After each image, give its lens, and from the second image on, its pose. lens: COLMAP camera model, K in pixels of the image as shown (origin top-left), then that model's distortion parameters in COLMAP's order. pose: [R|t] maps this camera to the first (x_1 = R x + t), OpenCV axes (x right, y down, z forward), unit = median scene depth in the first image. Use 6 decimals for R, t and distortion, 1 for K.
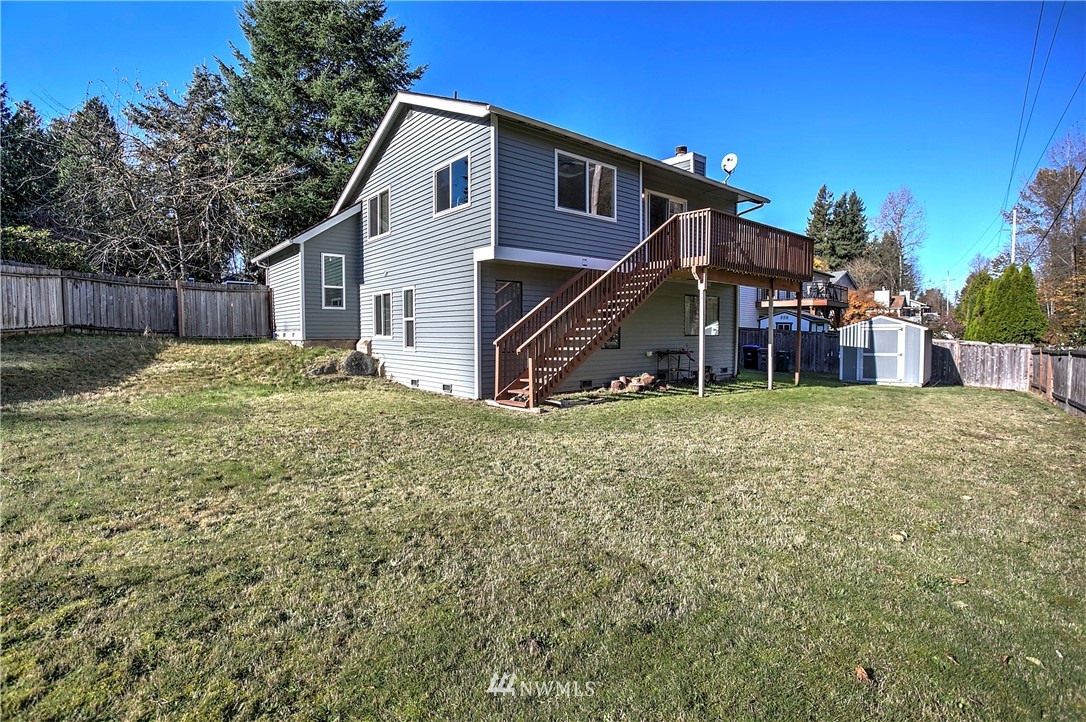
lens RADIAL K [[521.5, 0, 540.6], [0, 521.5, 349.7], [0, 0, 1]] dist [-0.049938, 0.021681]
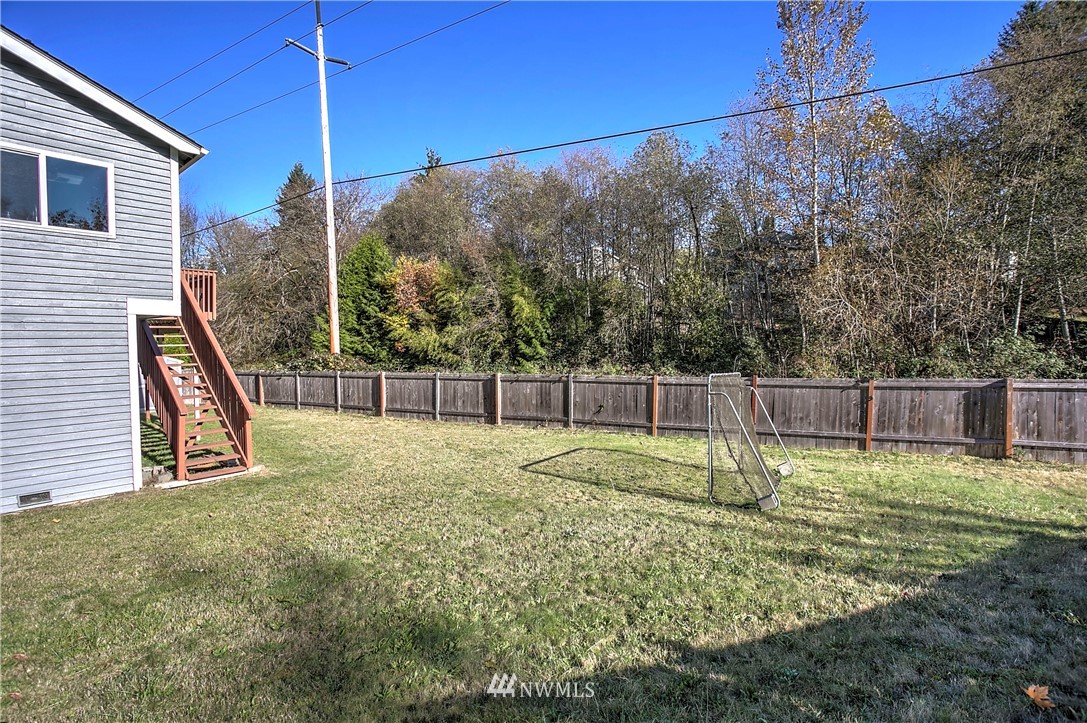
lens RADIAL K [[521.8, 0, 541.5], [0, 521.8, 356.4], [0, 0, 1]] dist [0.002539, 0.000365]
pose [[-0.164474, -0.035119, 0.985756, -0.705596], [0.039485, 0.998331, 0.042155, -0.080265], [-0.985591, 0.045856, -0.162813, 0.369976]]
